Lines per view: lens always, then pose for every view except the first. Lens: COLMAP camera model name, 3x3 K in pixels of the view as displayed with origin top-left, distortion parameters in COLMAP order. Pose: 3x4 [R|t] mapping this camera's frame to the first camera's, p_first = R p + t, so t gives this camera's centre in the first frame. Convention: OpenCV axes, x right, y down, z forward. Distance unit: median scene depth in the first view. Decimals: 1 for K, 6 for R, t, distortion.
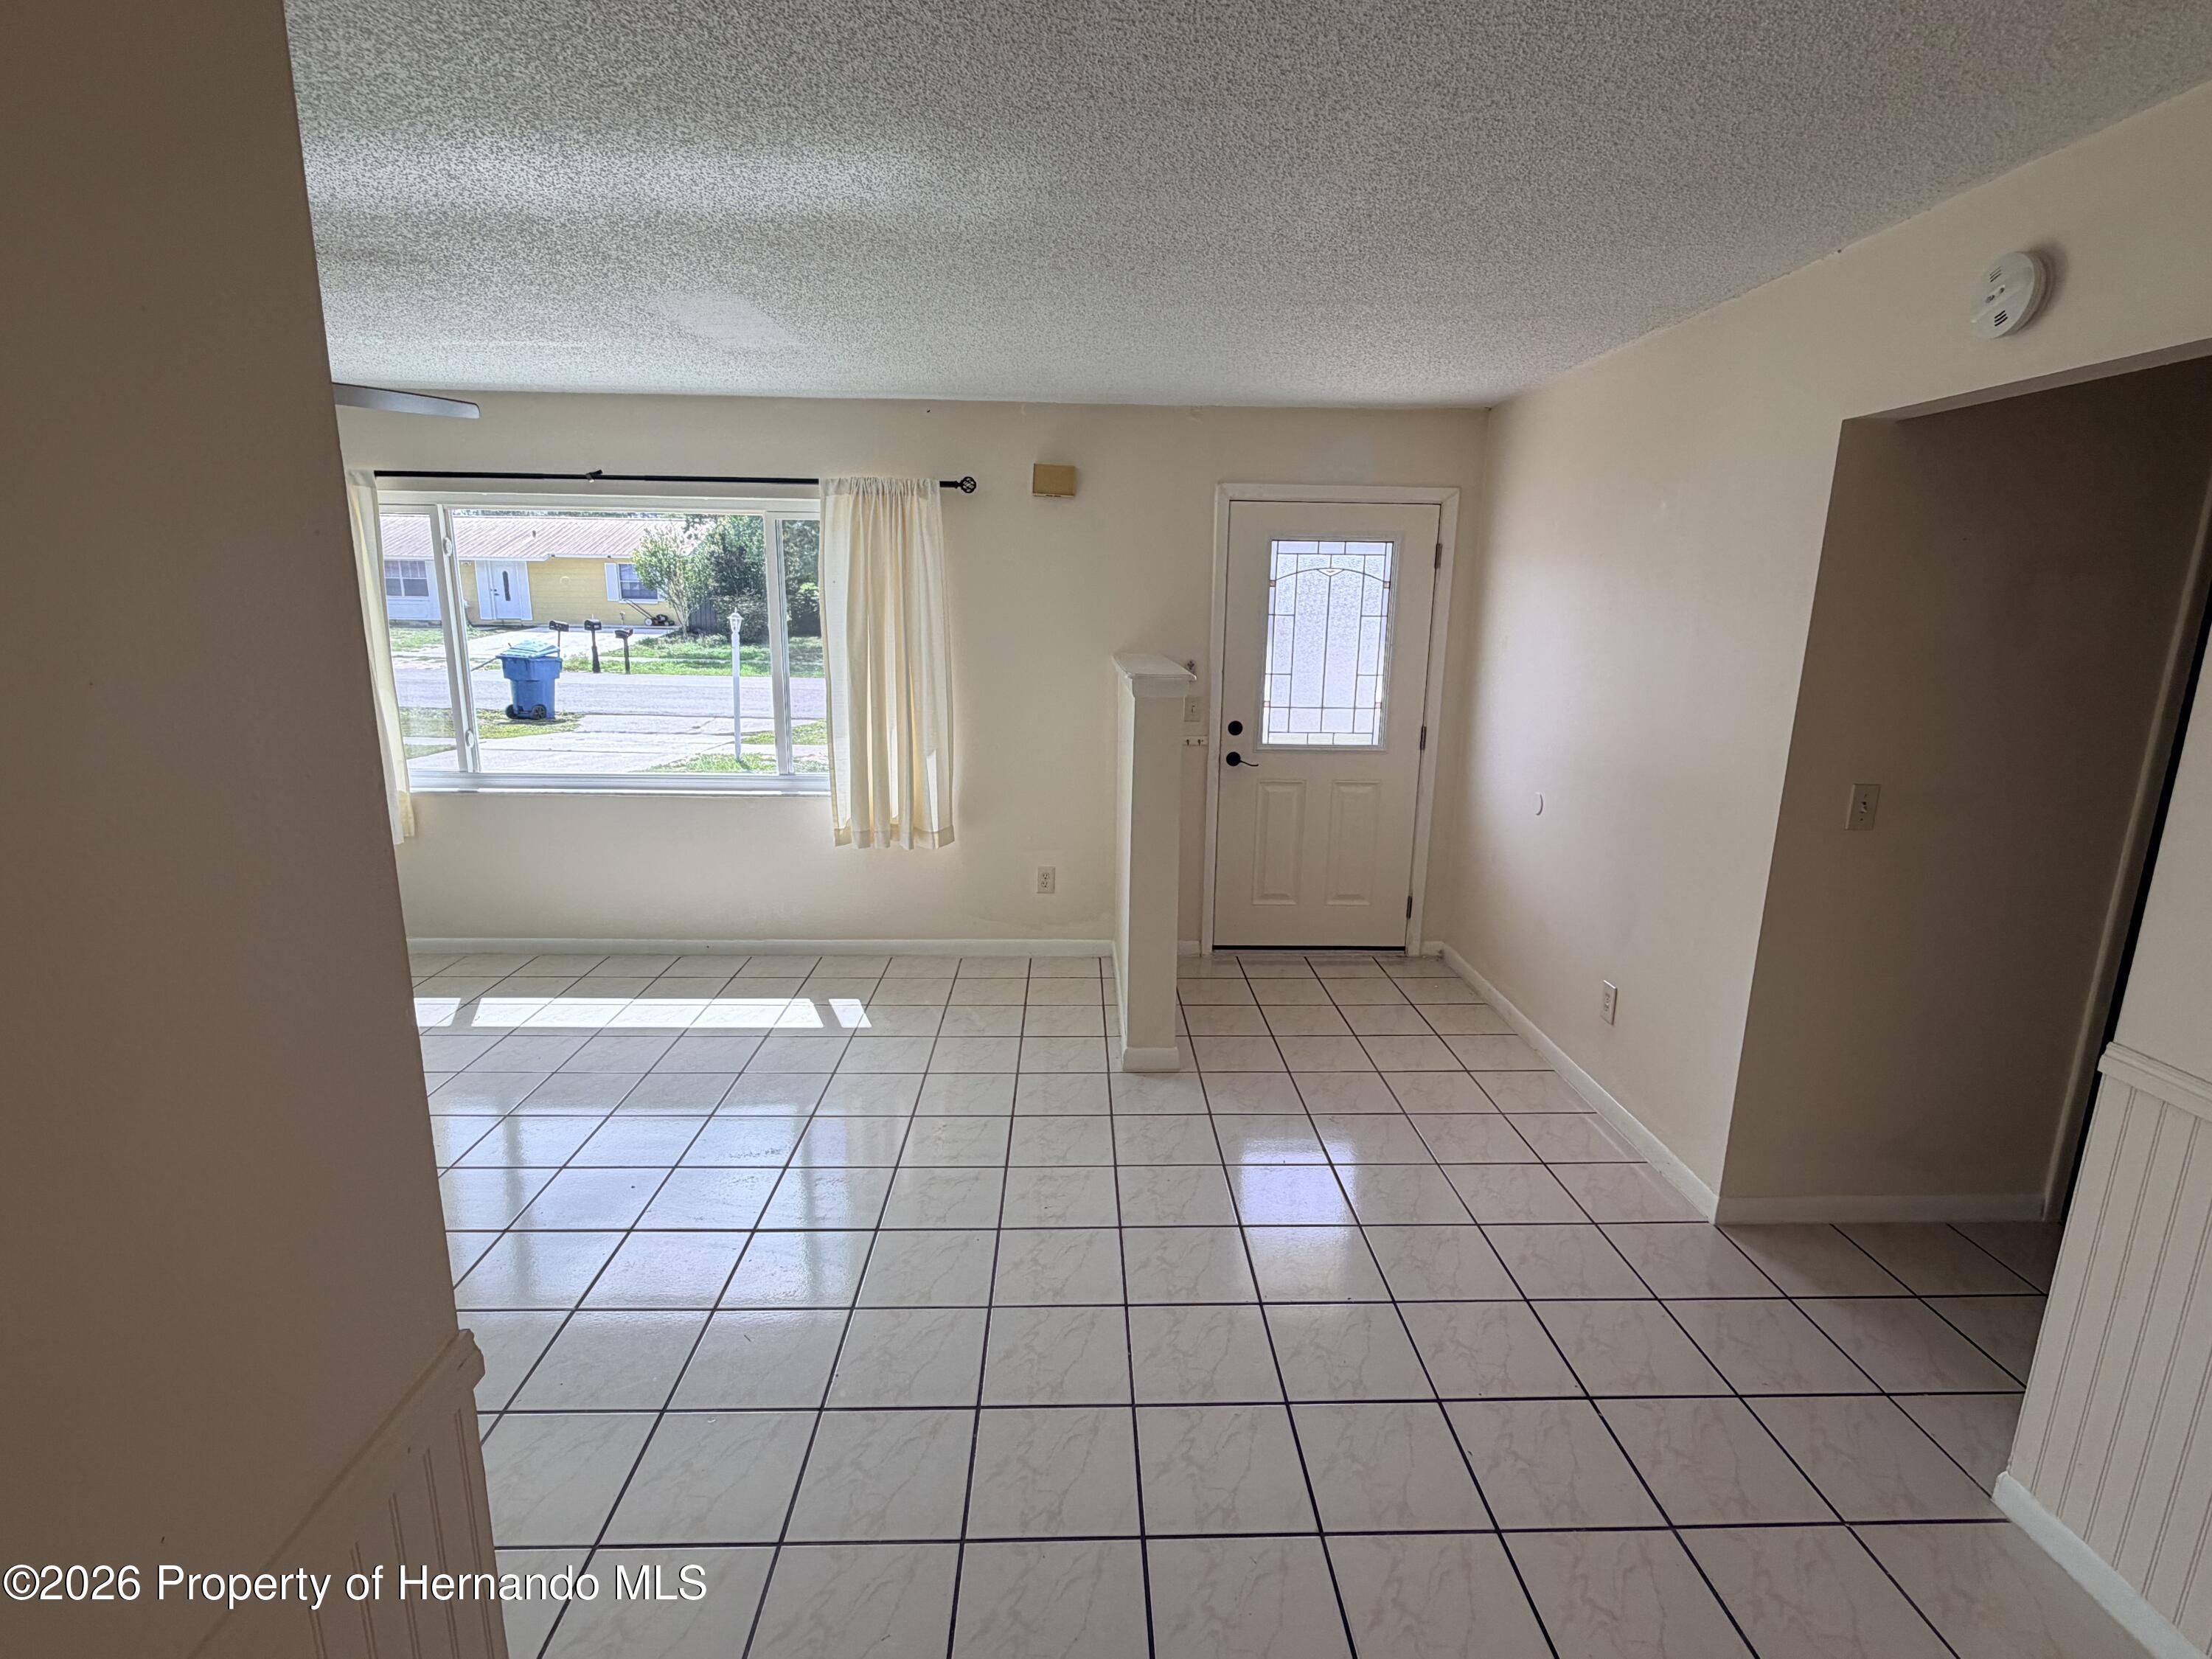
lens RADIAL K [[1075.9, 0, 1104.6], [0, 1075.9, 837.0], [0, 0, 1]] dist [0.003670, -0.000408]
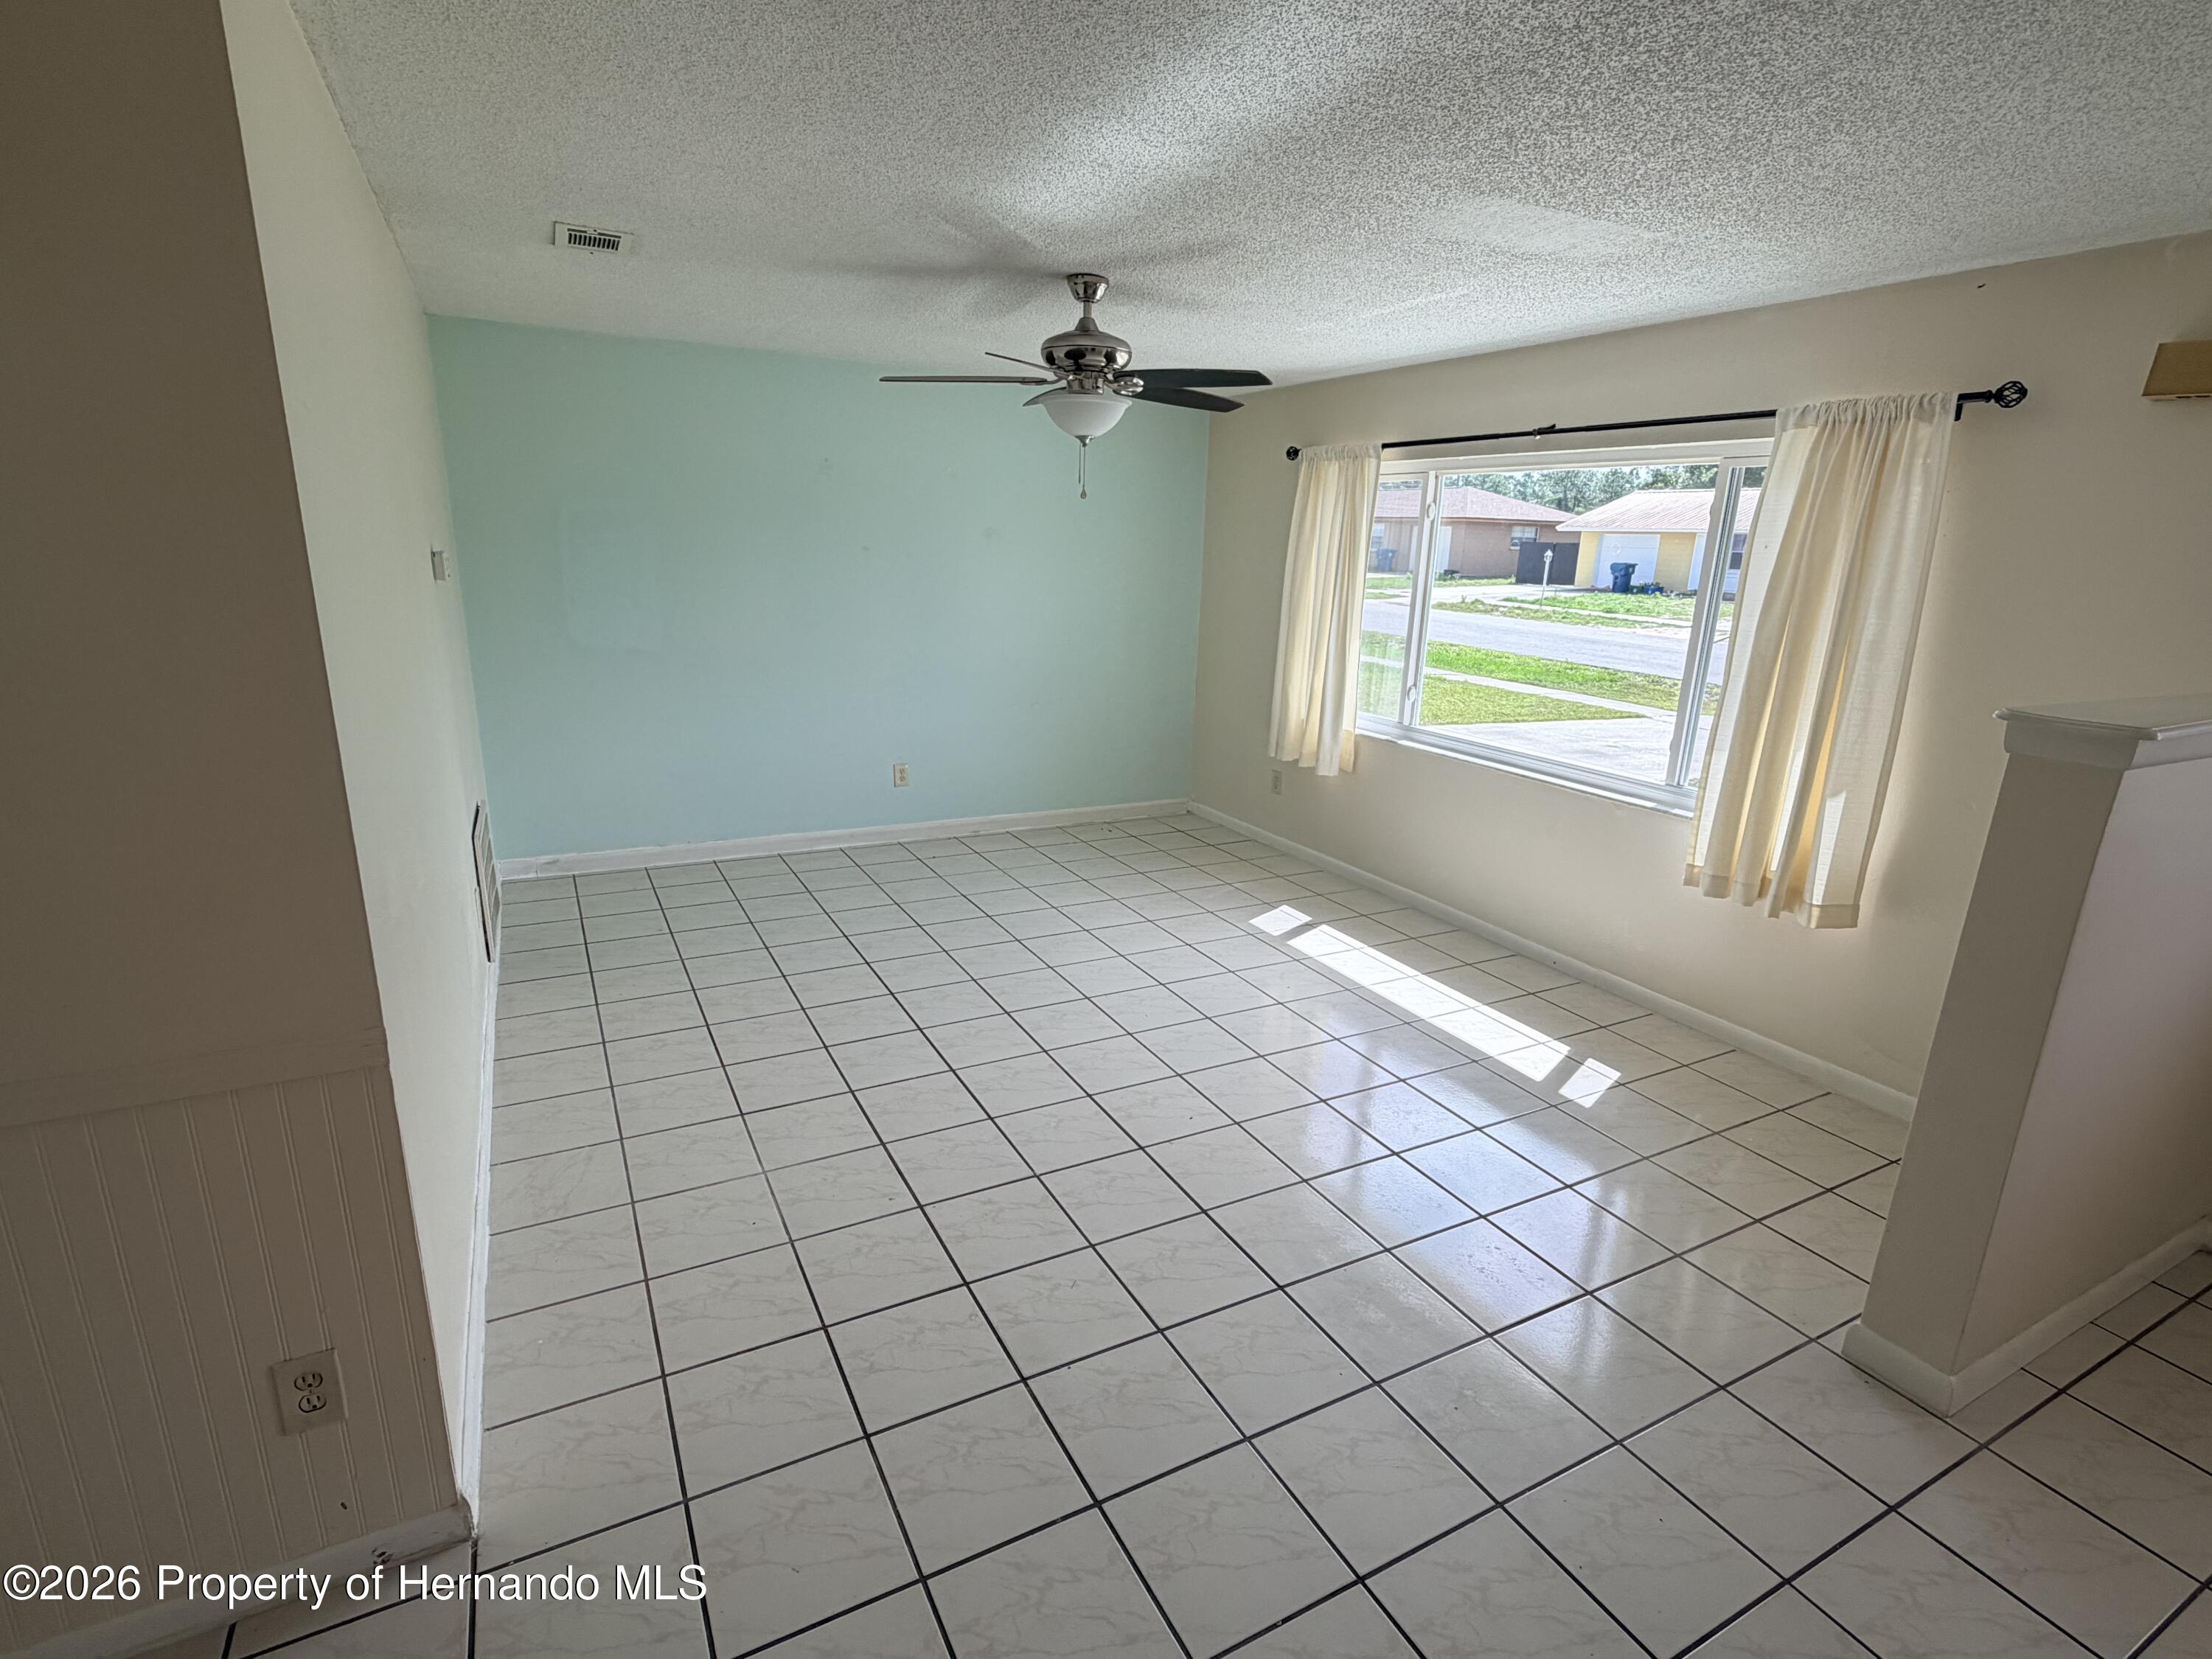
lens RADIAL K [[1075.9, 0, 1103.1], [0, 1075.9, 832.1], [0, 0, 1]] dist [0.003670, -0.000408]
pose [[0.443339, 0.237027, -0.864447, 0.246753], [-0.221916, 0.963405, 0.150349, -0.055675], [0.868449, 0.125179, 0.479715, 0.262974]]
